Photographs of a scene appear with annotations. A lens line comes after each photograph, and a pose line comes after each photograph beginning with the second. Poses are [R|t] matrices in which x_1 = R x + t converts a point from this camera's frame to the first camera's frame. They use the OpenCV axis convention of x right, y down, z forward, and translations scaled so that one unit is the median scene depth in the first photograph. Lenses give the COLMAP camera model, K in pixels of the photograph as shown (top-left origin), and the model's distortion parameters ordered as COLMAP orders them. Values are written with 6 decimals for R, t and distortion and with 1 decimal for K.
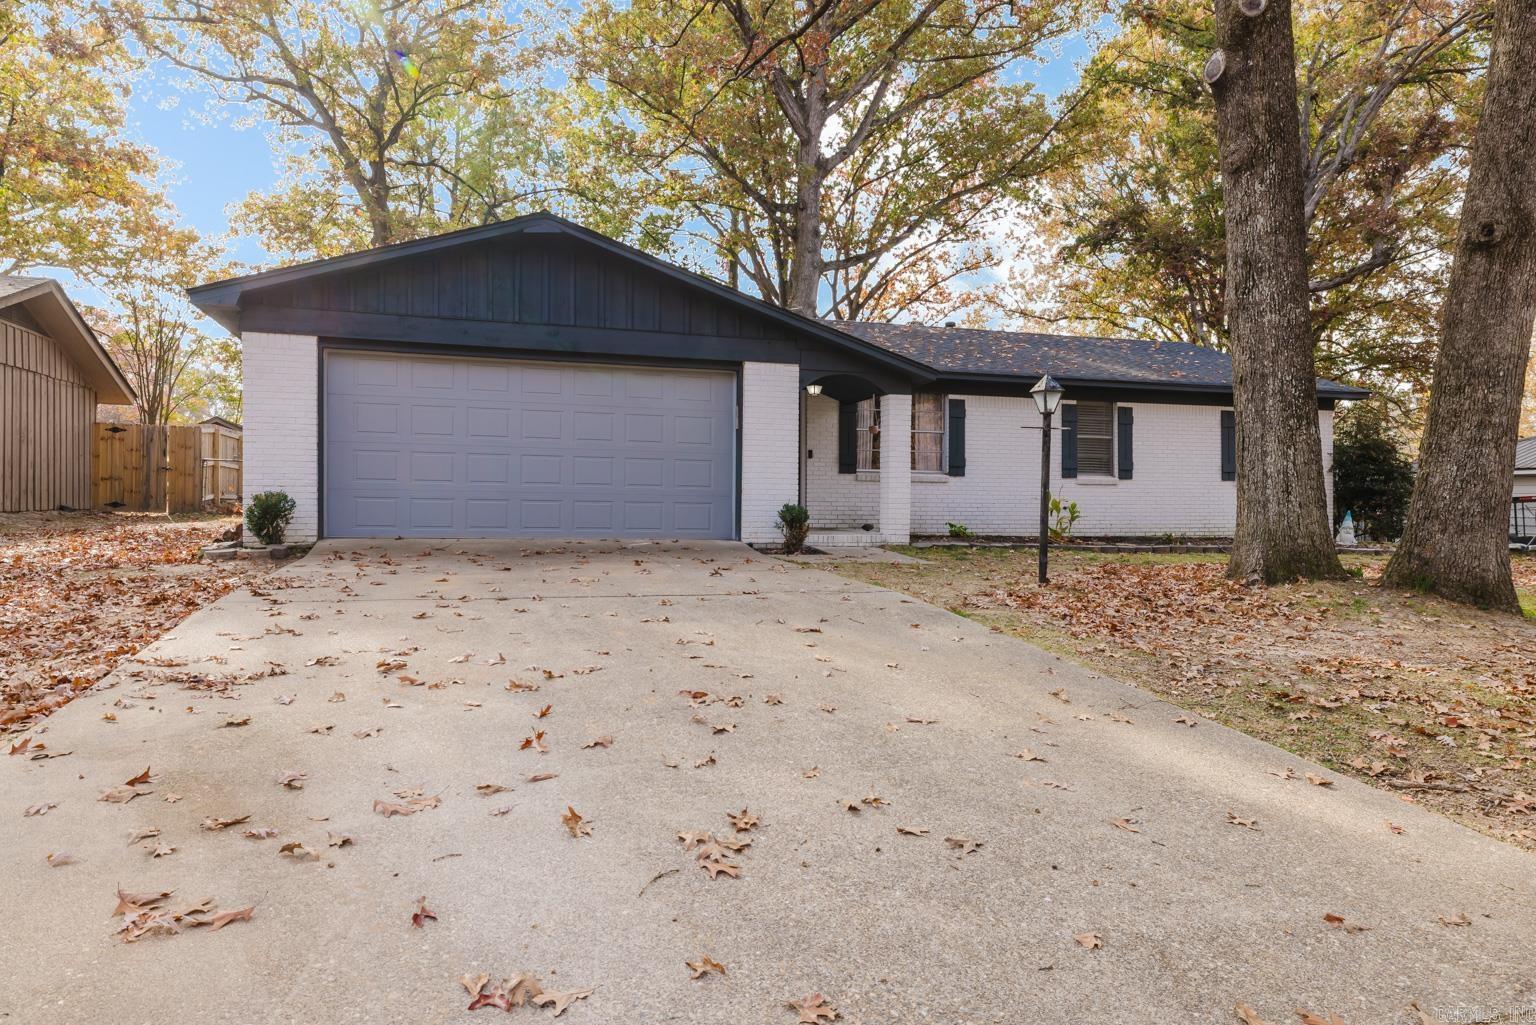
lens RADIAL K [[974.6, 0, 768.0], [0, 974.6, 512.5], [0, 0, 1]] dist [0.002484, 0.000045]
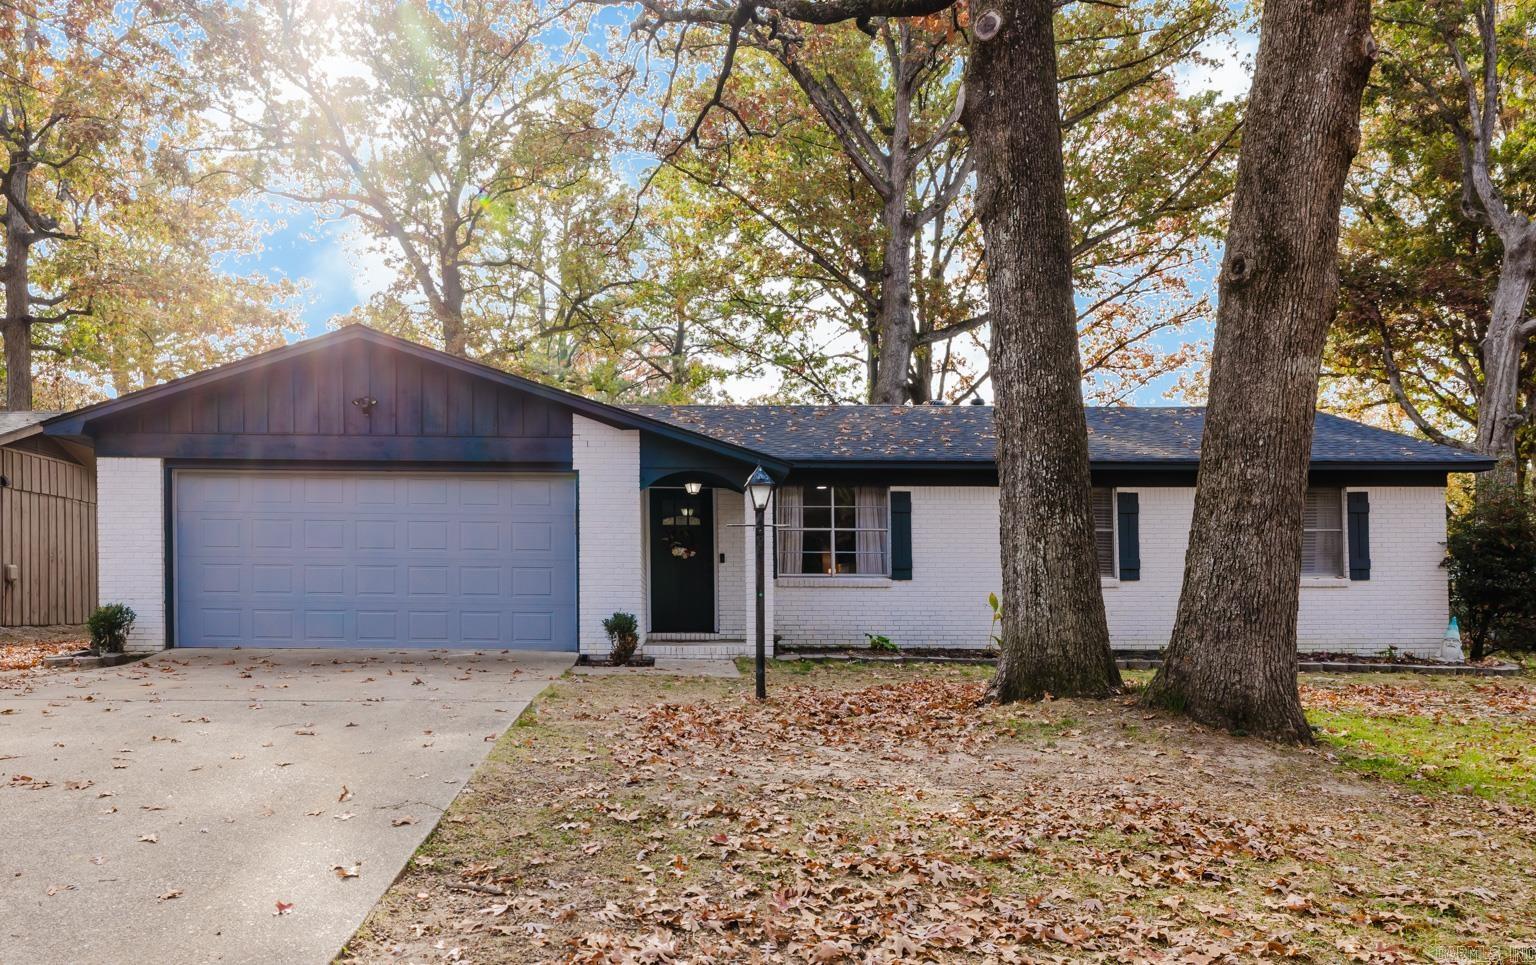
lens RADIAL K [[1141.3, 0, 768.9], [0, 1141.3, 615.6], [0, 0, 1]] dist [-0.002240, -0.000082]
pose [[0.959870, -0.006506, -0.280370, 0.515254], [0.003622, 0.999935, -0.010802, 0.007361], [0.280422, 0.009353, 0.959831, -0.011427]]
